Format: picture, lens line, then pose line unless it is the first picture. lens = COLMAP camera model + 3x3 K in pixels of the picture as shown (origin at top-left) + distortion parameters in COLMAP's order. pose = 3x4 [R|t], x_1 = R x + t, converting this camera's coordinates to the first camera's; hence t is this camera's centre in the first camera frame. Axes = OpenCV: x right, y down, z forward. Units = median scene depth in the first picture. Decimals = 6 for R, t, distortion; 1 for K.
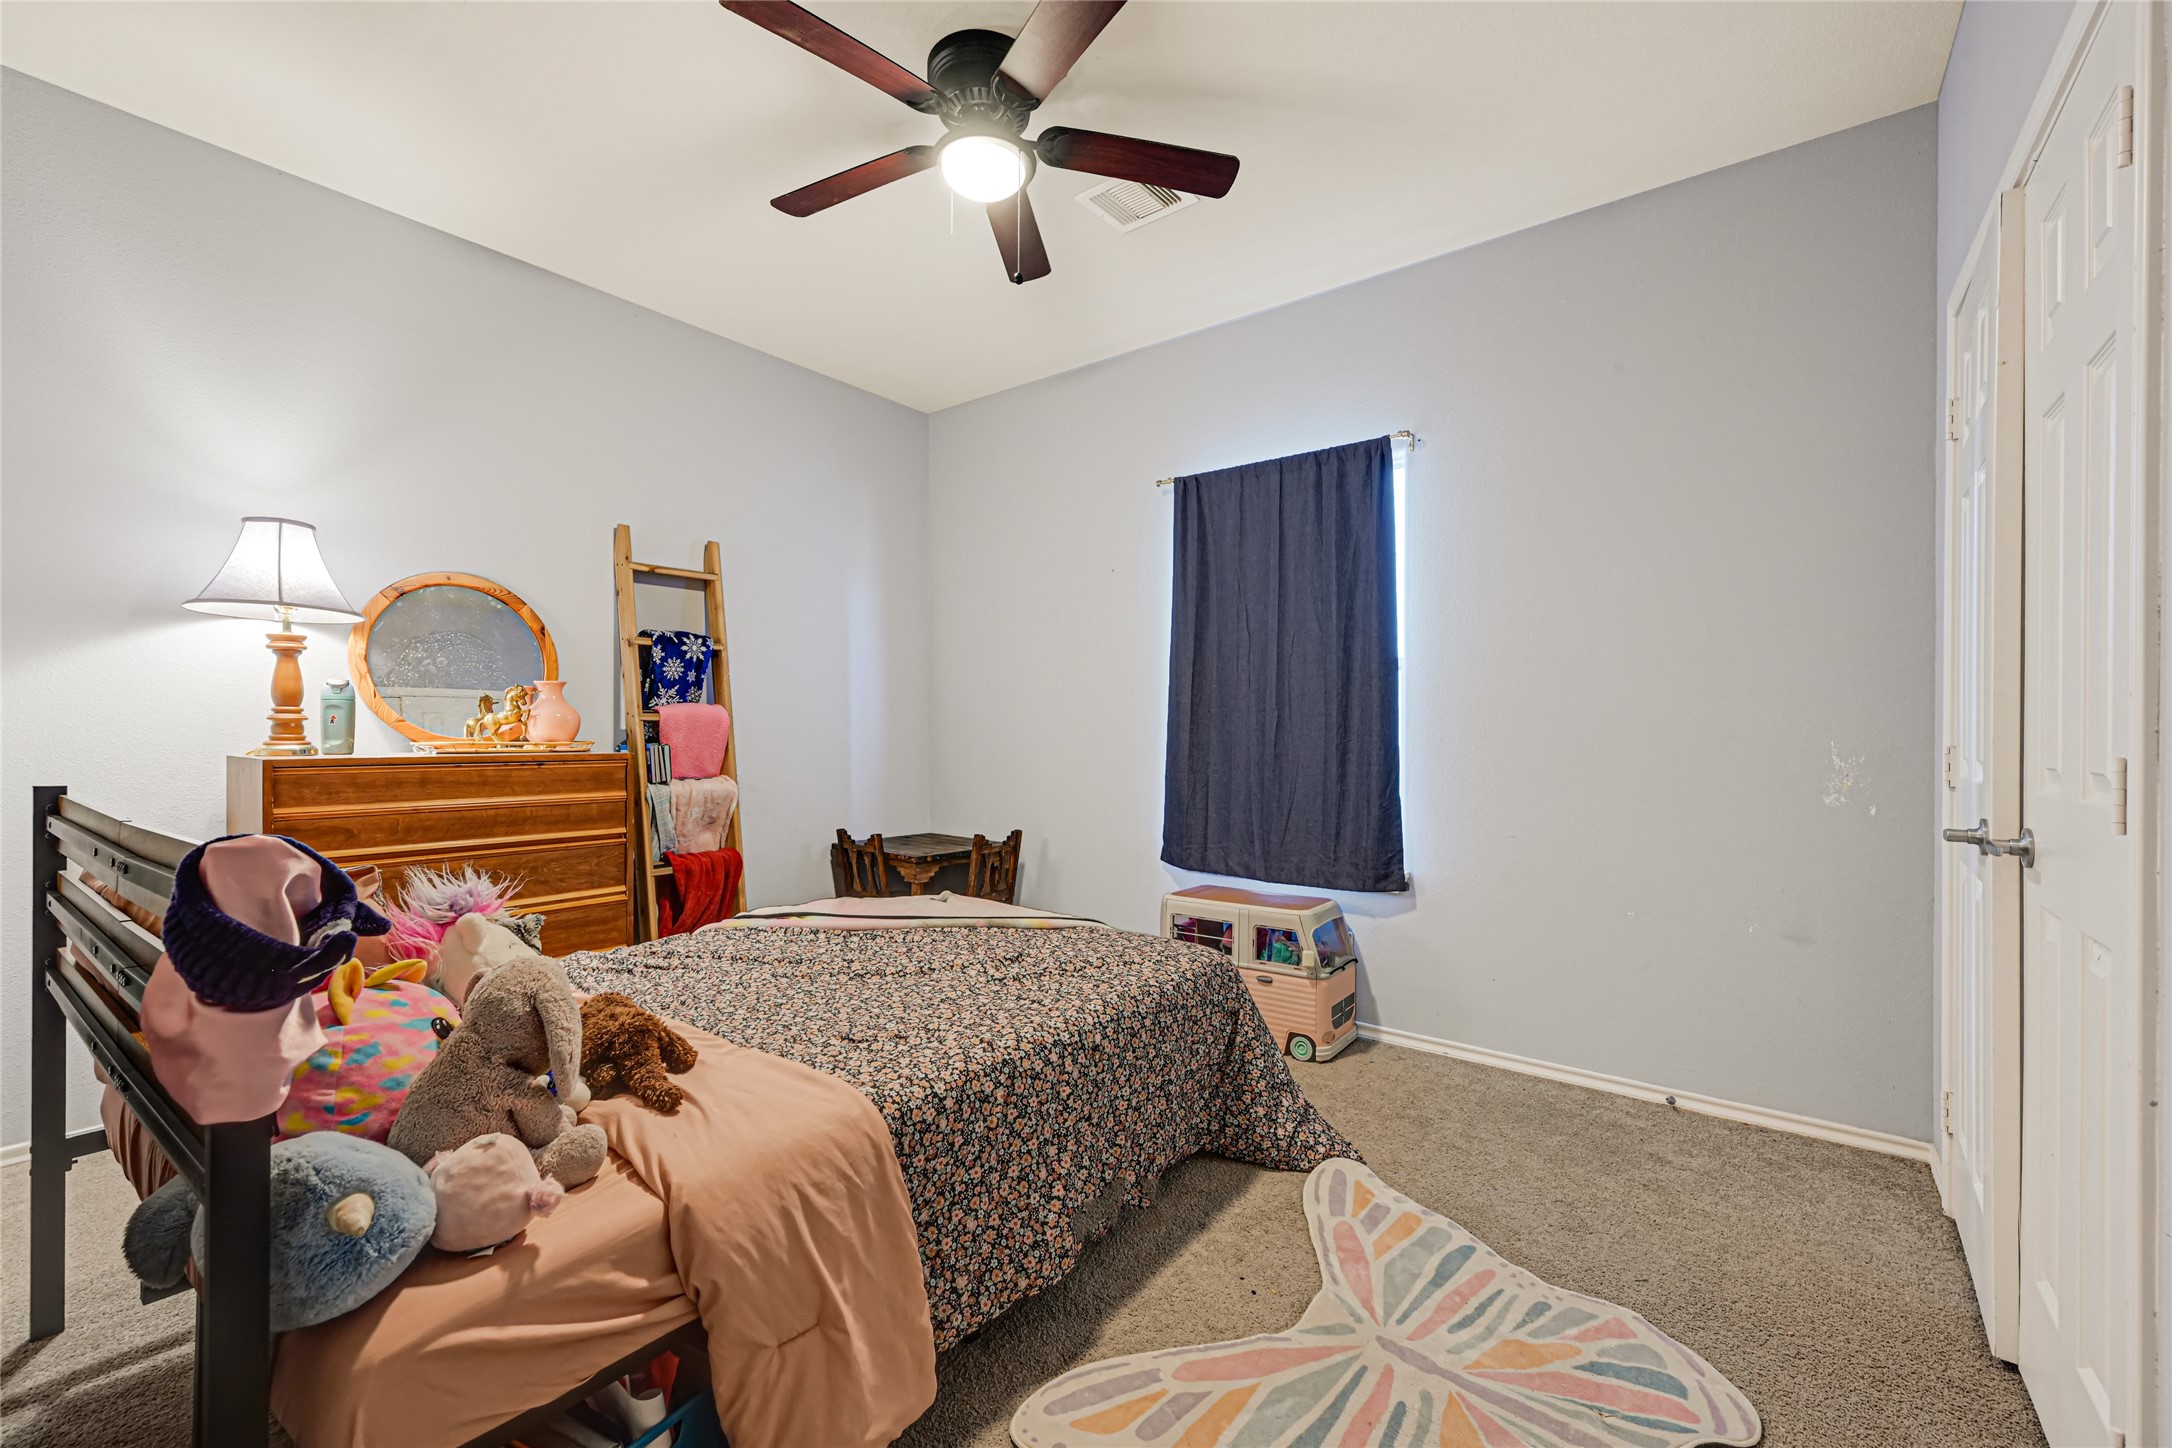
lens RADIAL K [[898.2, 0, 1094.1], [0, 898.2, 729.4], [0, 0, 1]] dist [0.000212, -0.000169]
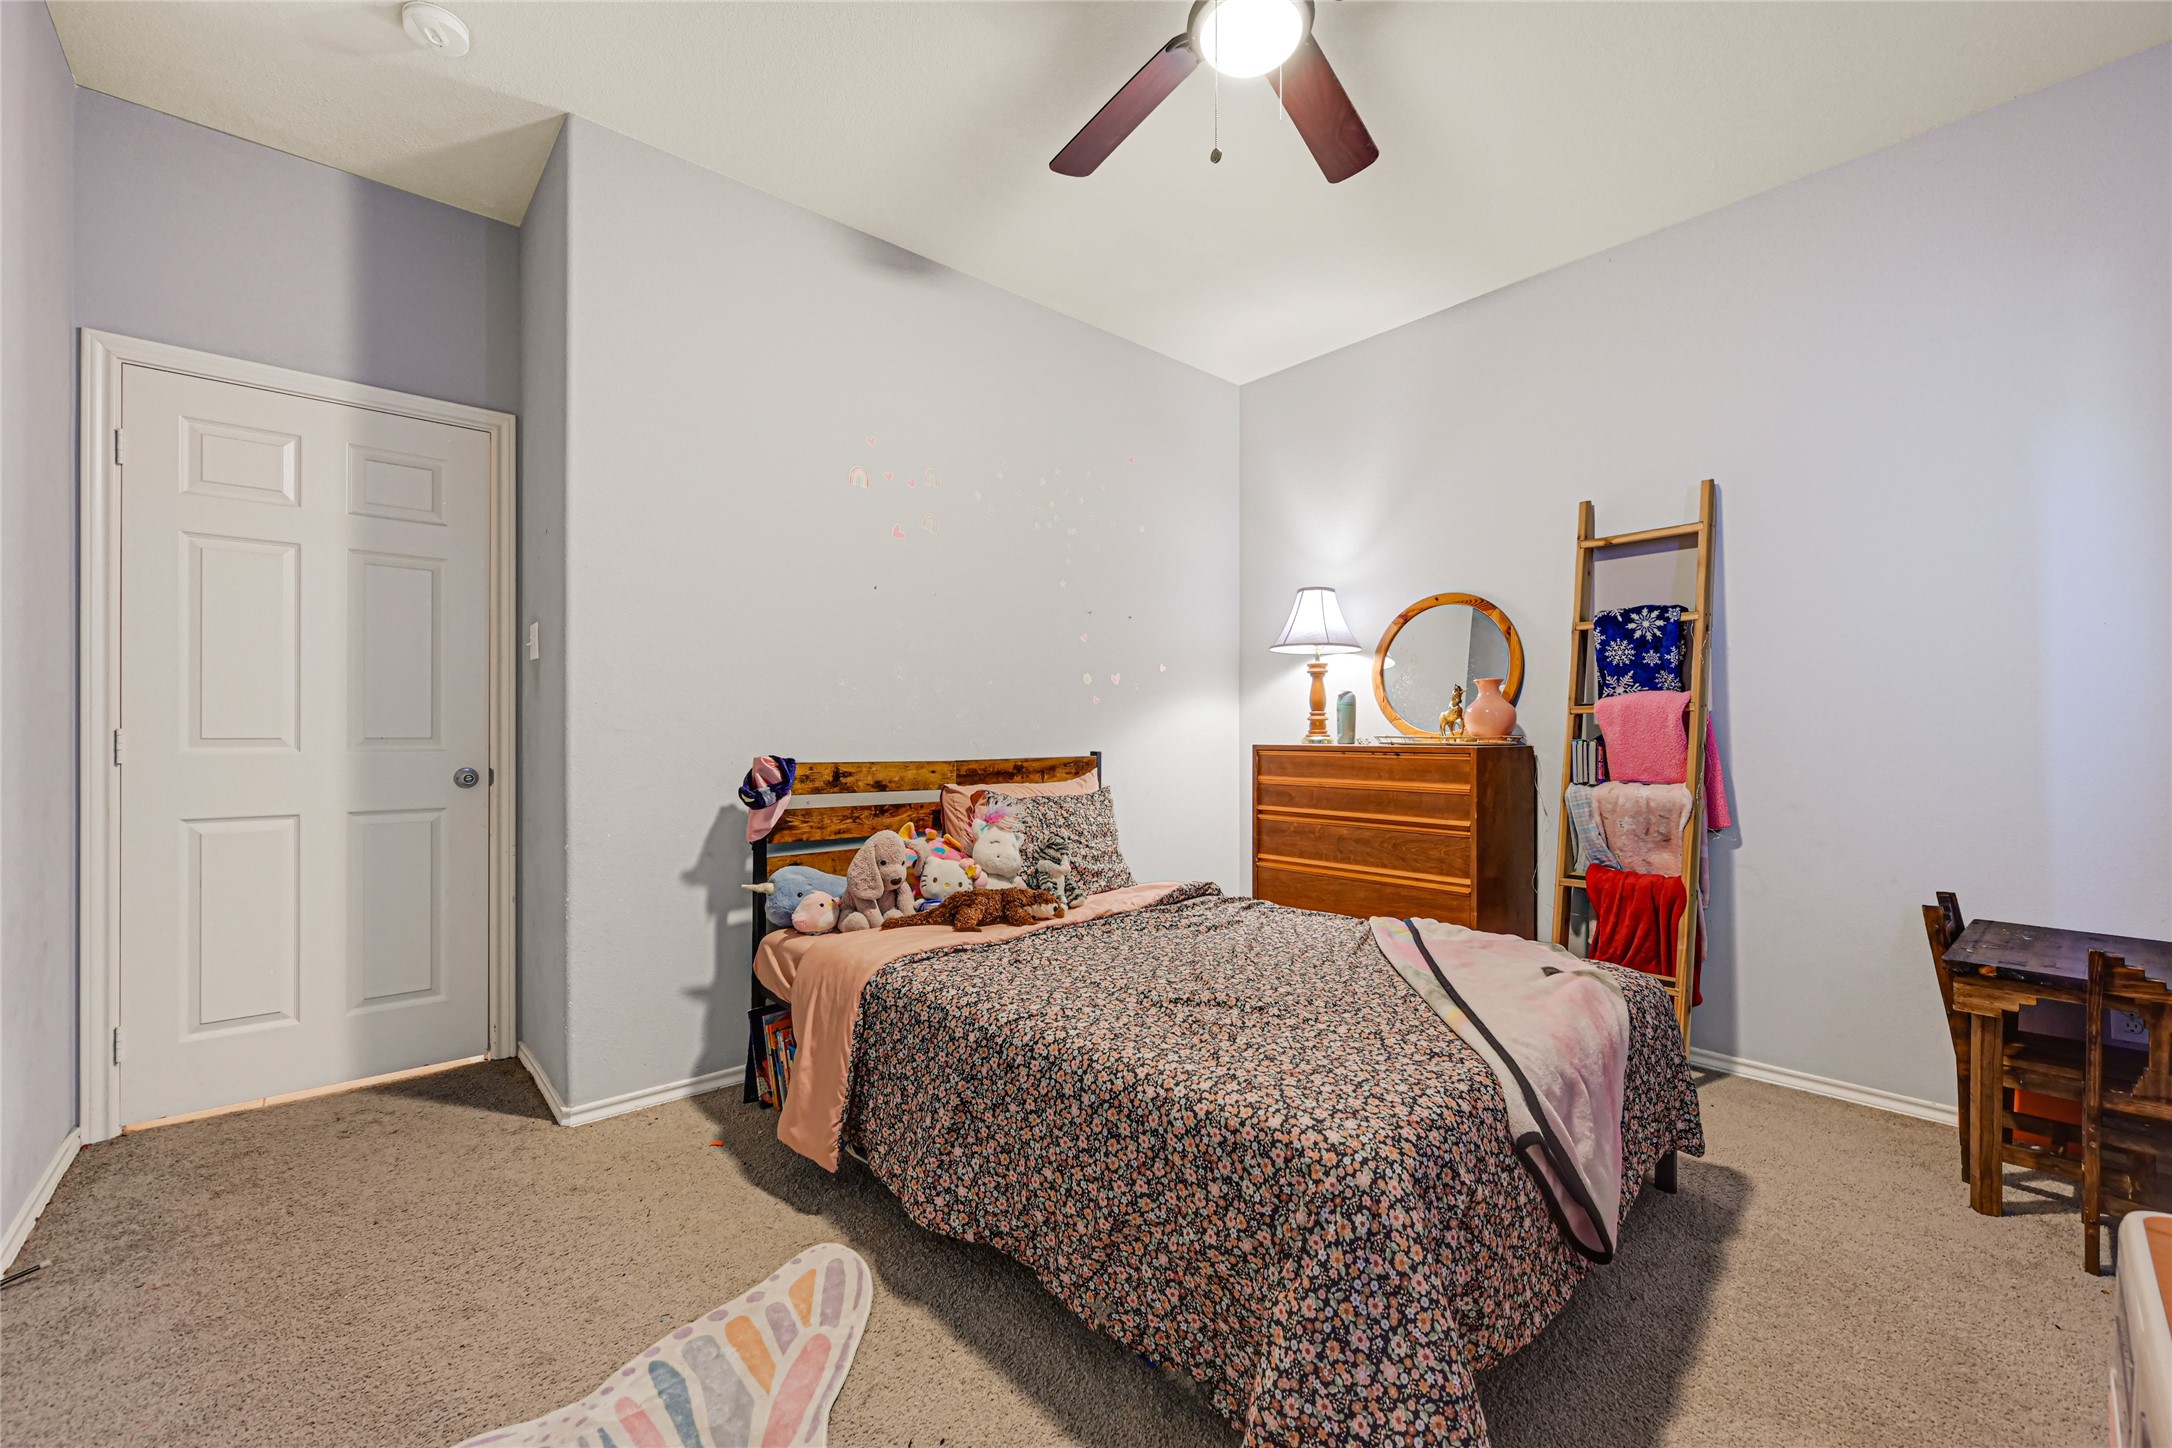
lens RADIAL K [[898.2, 0, 1092.5], [0, 898.2, 733.9], [0, 0, 1]] dist [0.000212, -0.000169]
pose [[-0.207253, -0.004600, -0.978277, 0.545743], [-0.001351, 0.999989, -0.004416, 0.016687], [0.978286, 0.000406, -0.207257, 0.798742]]
